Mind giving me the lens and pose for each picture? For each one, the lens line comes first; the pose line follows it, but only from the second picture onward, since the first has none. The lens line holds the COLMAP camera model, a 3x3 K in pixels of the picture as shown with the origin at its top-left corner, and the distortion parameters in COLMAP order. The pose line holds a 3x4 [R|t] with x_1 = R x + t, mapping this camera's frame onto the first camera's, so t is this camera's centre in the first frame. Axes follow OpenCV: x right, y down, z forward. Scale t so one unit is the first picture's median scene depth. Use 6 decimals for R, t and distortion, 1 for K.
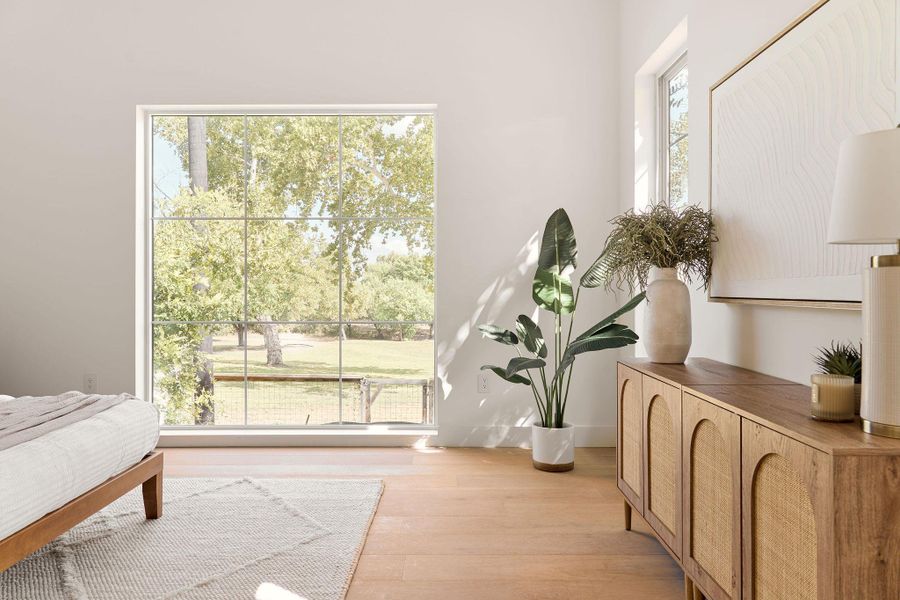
lens RADIAL K [[621.4, 0, 450.5], [0, 621.4, 287.5], [0, 0, 1]] dist [0.015217, -0.003690]
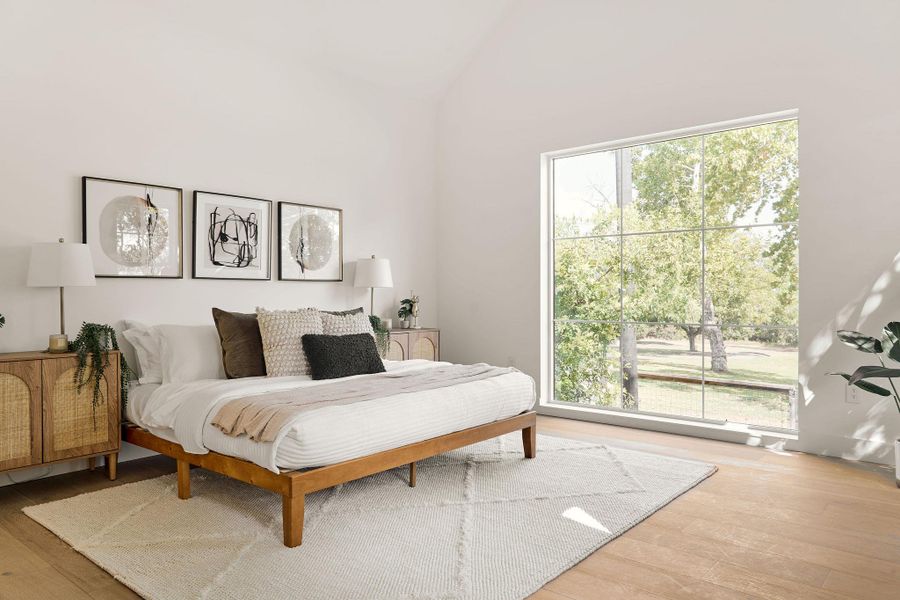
lens RADIAL K [[621.4, 0, 450.5], [0, 621.4, 287.5], [0, 0, 1]] dist [0.015217, -0.003690]
pose [[0.763473, -0.009900, -0.645763, 0.201867], [0.004987, 0.999943, -0.009434, 0.000365], [0.645820, 0.003982, 0.763479, -0.123212]]
